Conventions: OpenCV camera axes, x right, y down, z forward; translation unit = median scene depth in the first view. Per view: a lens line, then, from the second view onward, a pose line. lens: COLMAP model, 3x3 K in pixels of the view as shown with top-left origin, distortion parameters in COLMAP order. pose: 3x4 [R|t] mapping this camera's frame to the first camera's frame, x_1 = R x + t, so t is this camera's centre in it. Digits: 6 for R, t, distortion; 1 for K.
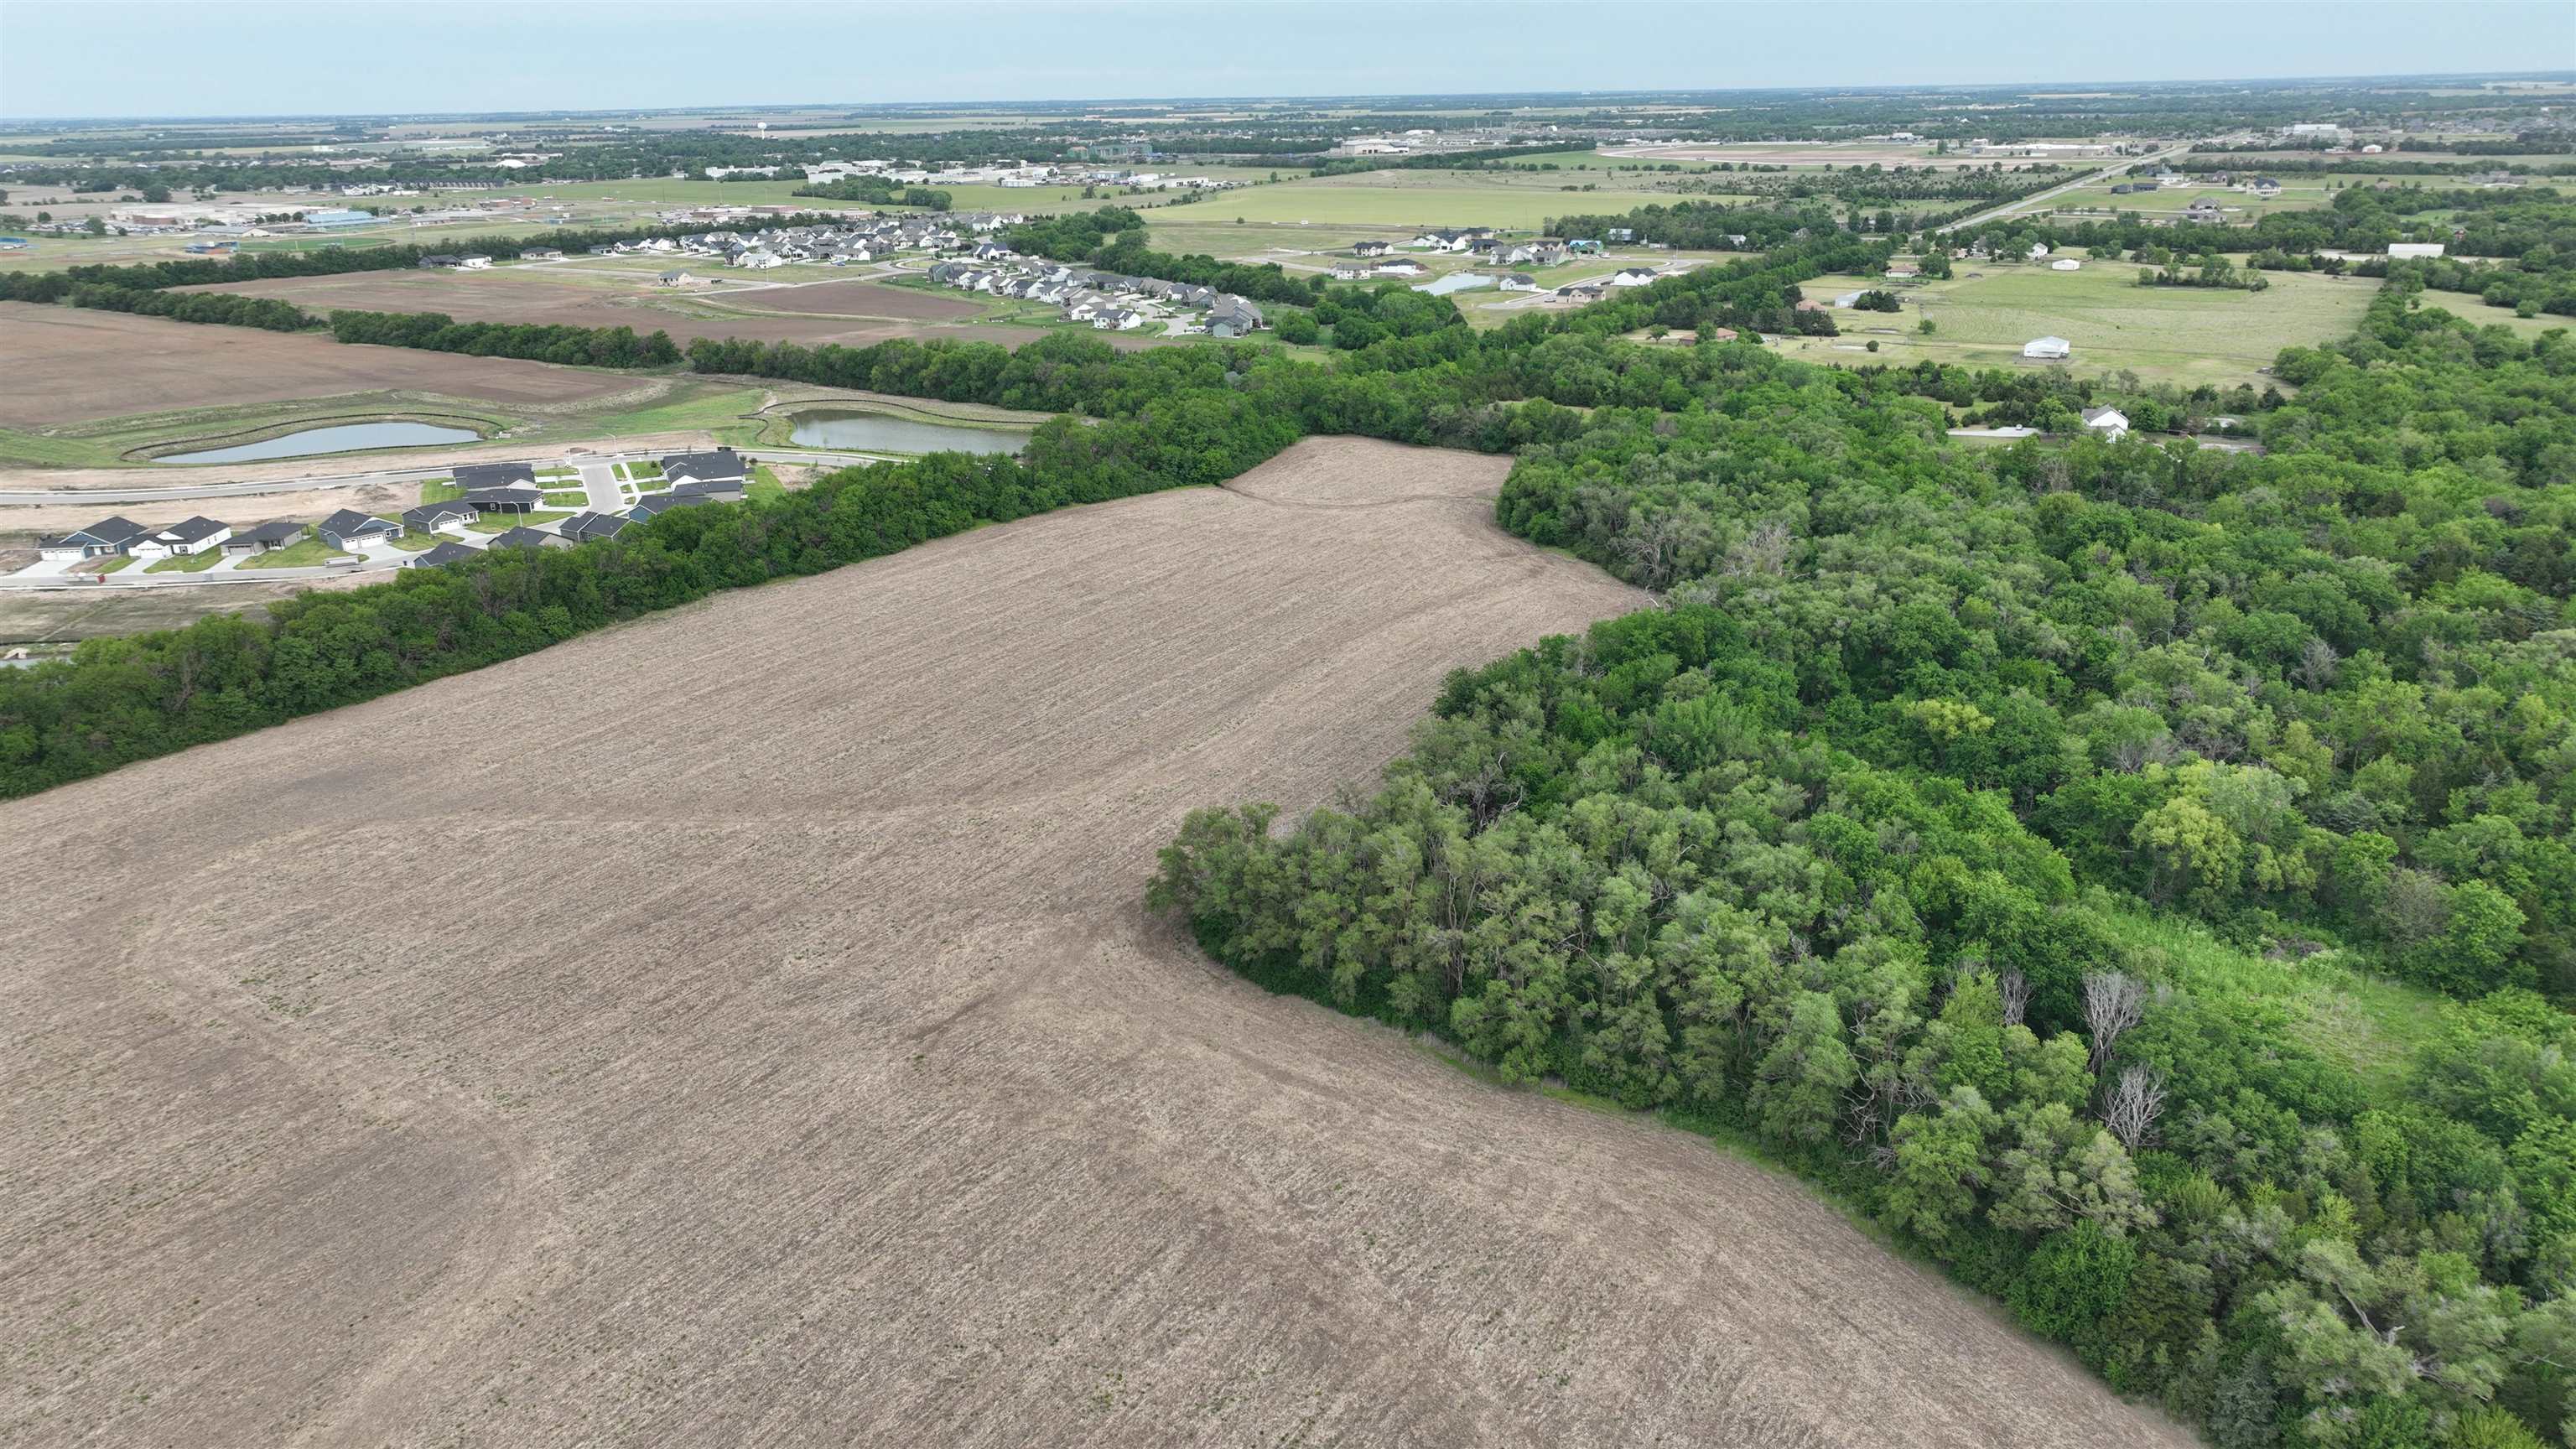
lens RADIAL K [[1814.6, 0, 1294.9], [0, 1814.6, 723.7], [0, 0, 1]] dist [0.005949, 0.004306]
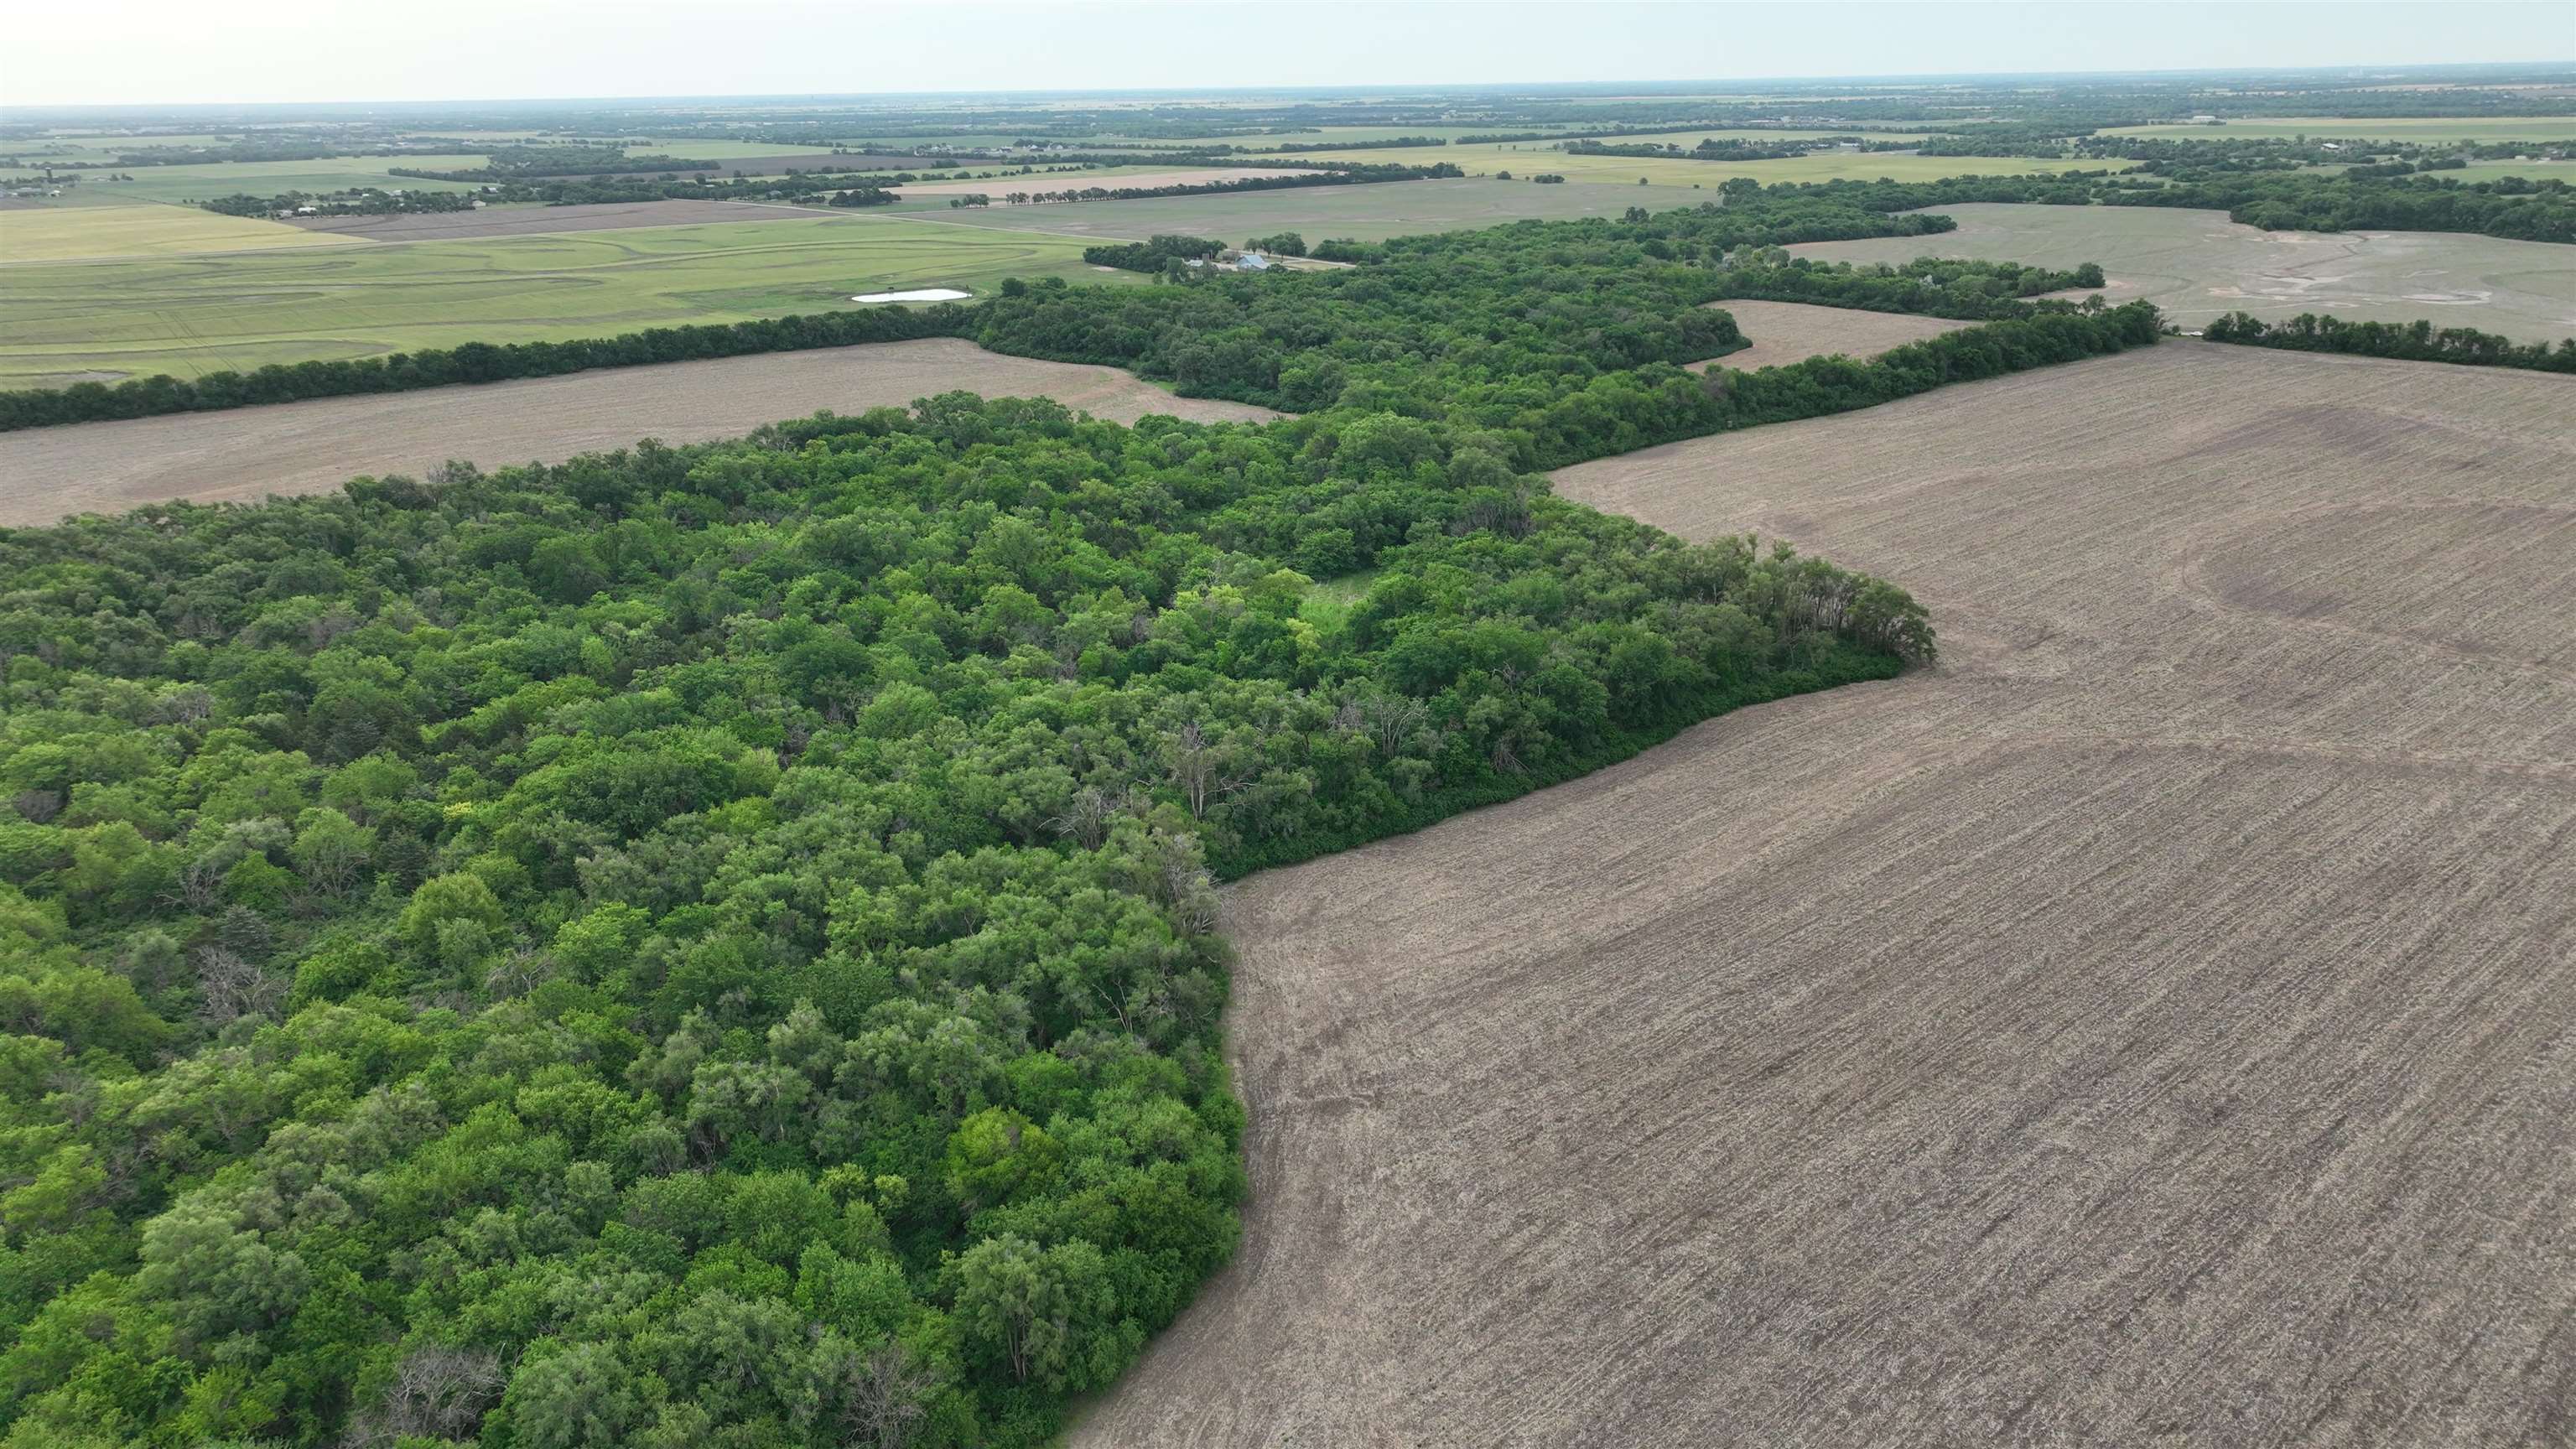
lens RADIAL K [[1808.7, 0, 1300.8], [0, 1808.7, 724.6], [0, 0, 1]] dist [0.000901, 0.013821]
pose [[-0.950863, -0.074279, 0.300569, -0.009038], [0.130824, 0.783482, 0.607487, -0.218086], [-0.280614, 0.616959, -0.735267, 0.590023]]
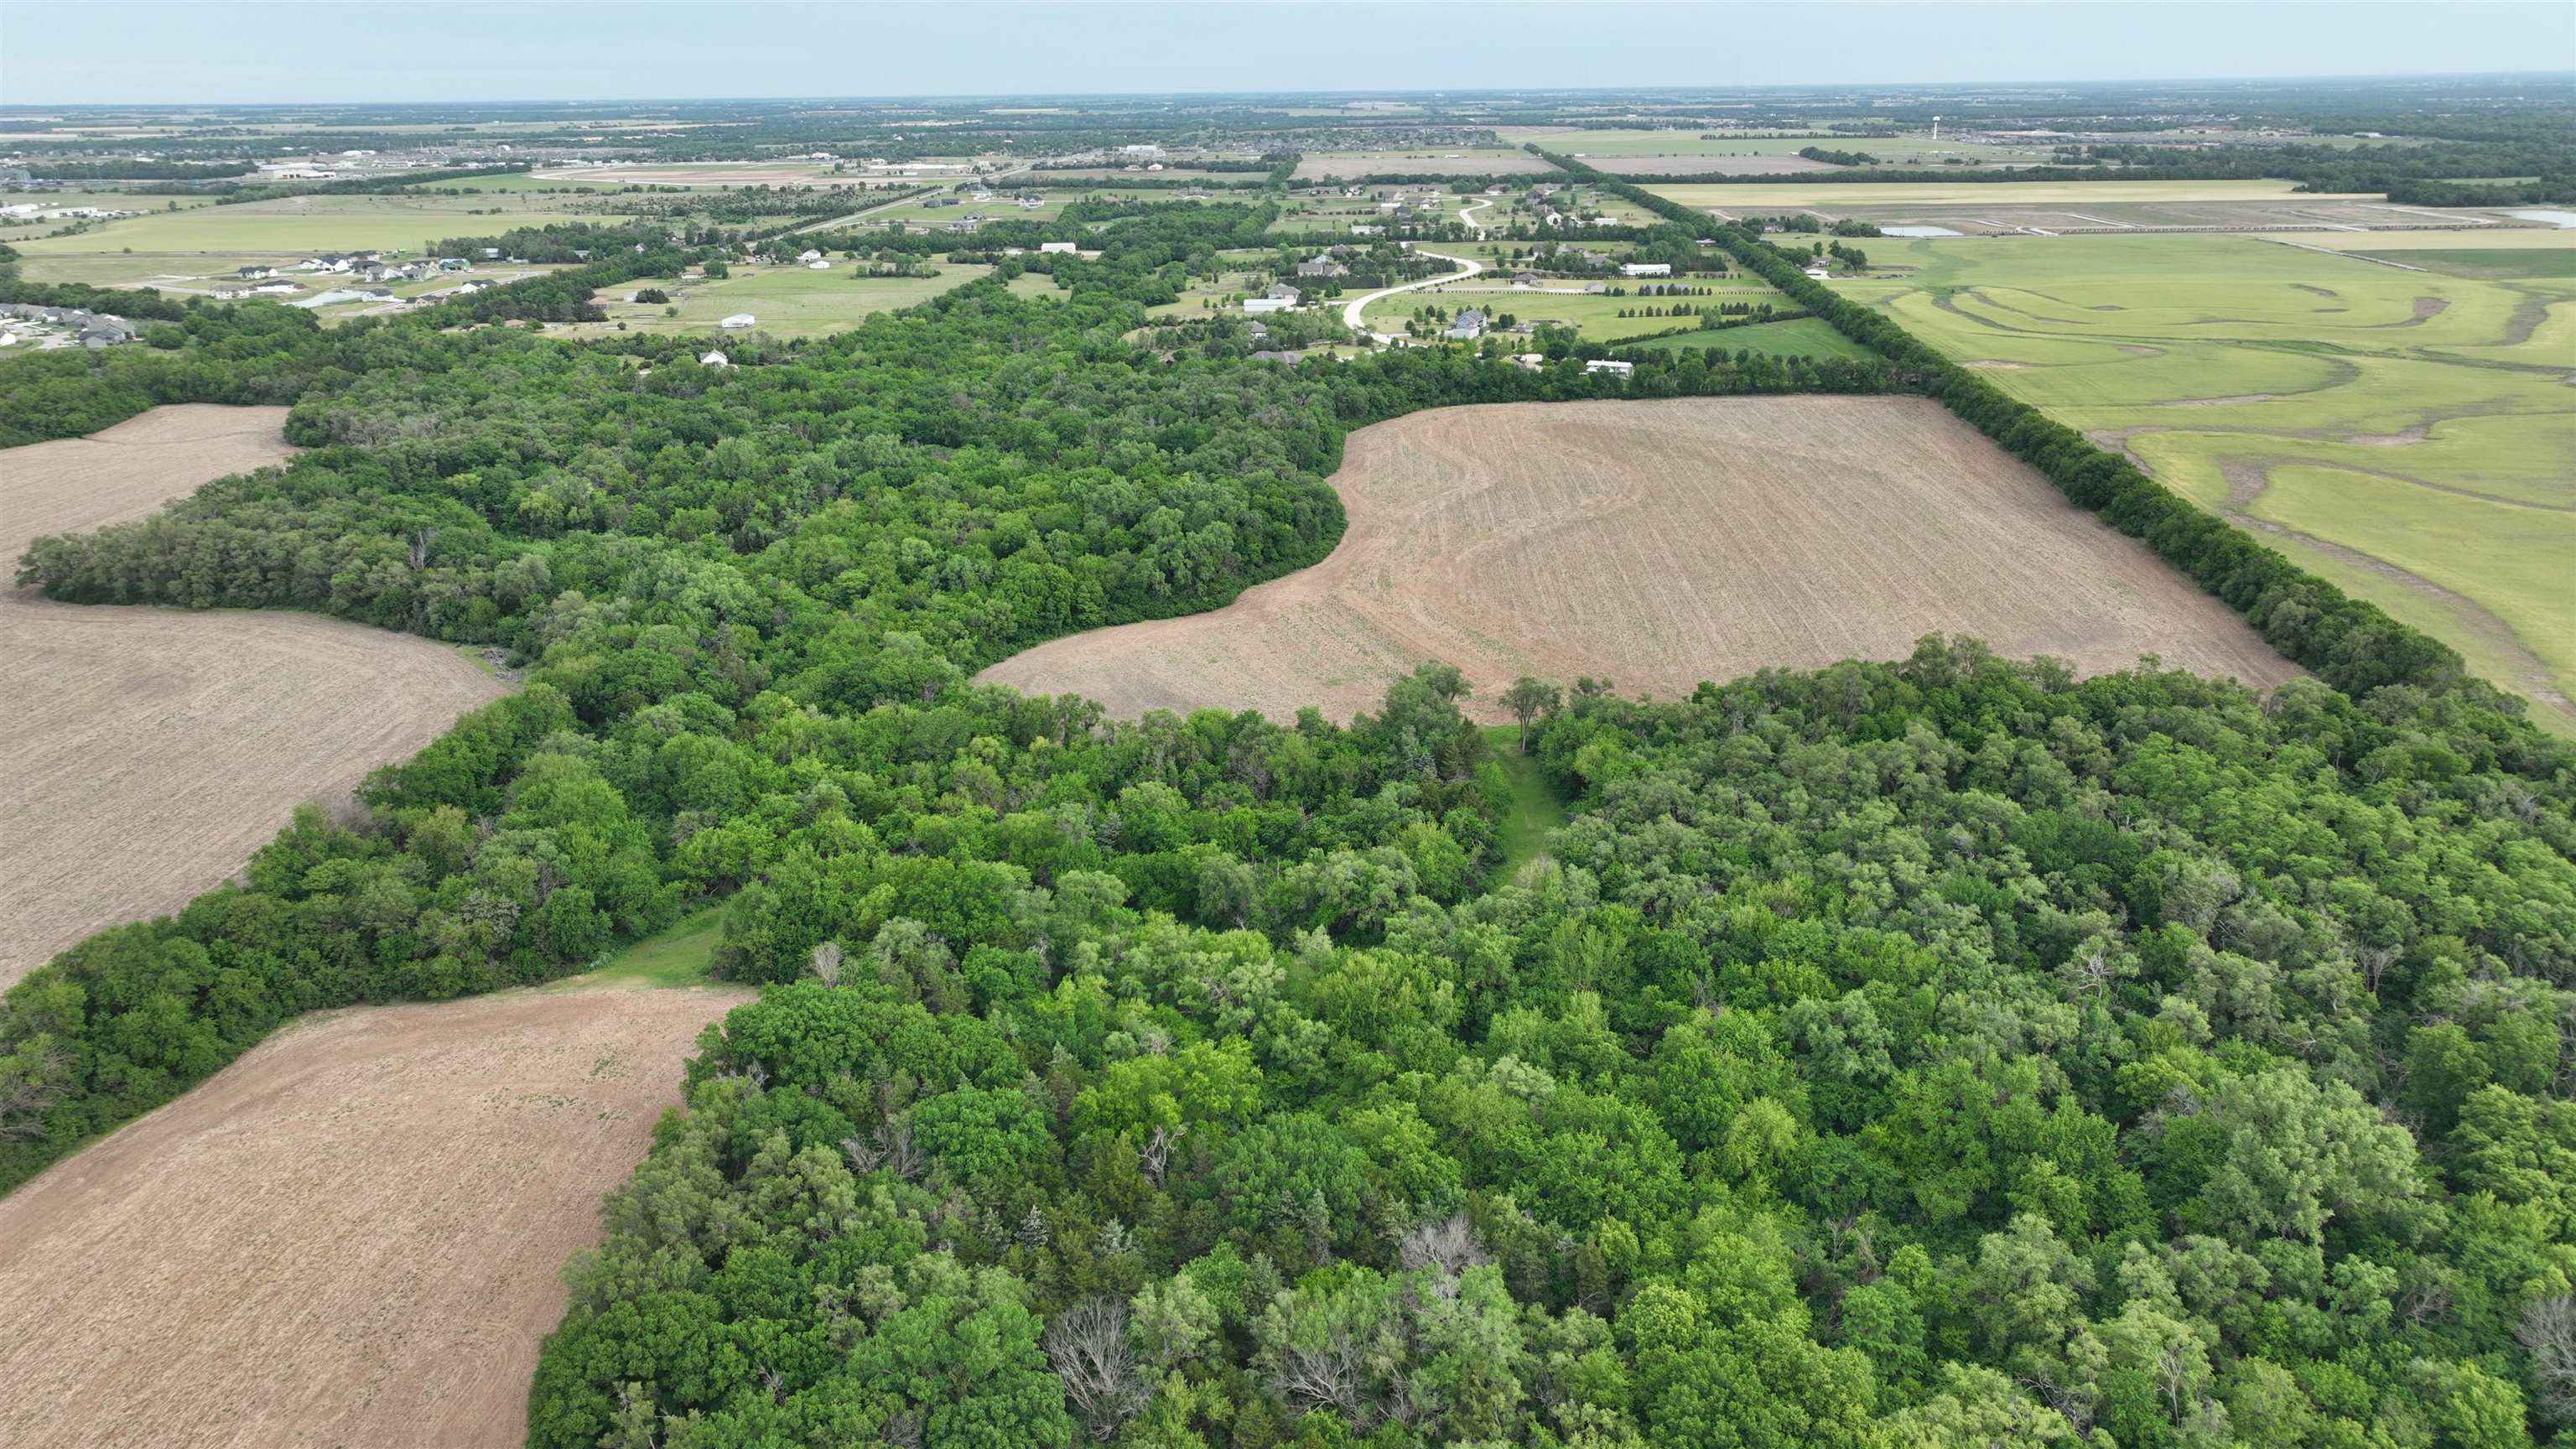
lens RADIAL K [[1796.0, 0, 1295.1], [0, 1796.0, 788.0], [0, 0, 1]] dist [-0.005254, 0.018558]
pose [[0.875687, -0.169980, 0.451972, 0.057802], [0.155884, 0.985393, 0.068569, 0.104042], [-0.457025, 0.010411, 0.889393, -0.381479]]
